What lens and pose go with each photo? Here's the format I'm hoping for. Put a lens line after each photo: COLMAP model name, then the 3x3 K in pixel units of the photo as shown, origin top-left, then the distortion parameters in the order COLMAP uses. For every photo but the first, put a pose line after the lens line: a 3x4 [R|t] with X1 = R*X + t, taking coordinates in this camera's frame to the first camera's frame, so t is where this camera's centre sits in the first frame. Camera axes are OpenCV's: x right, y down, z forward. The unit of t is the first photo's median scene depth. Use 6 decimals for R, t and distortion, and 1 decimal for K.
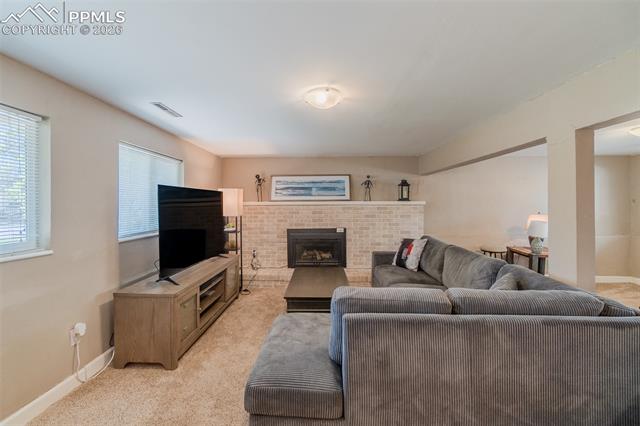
lens RADIAL K [[272.8, 0, 314.2], [0, 272.8, 210.0], [0, 0, 1]] dist [-0.009072, 0.000981]
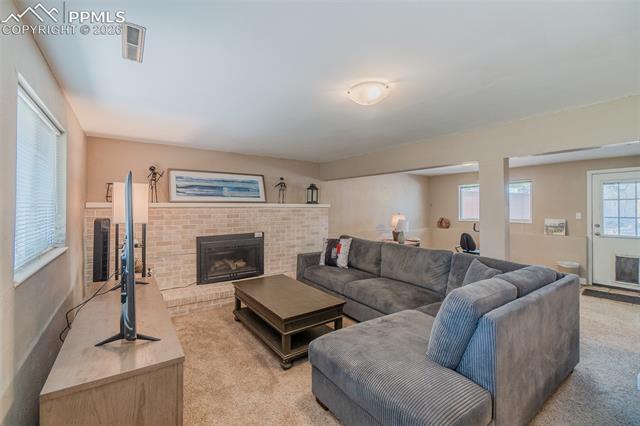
lens RADIAL K [[266.6, 0, 310.5], [0, 266.6, 211.2], [0, 0, 1]] dist [-0.001722, -0.000104]
pose [[0.814211, -0.005167, 0.580547, -0.280440], [0.006766, 0.999977, -0.000590, -0.003865], [-0.580530, 0.004408, 0.814227, 0.159009]]
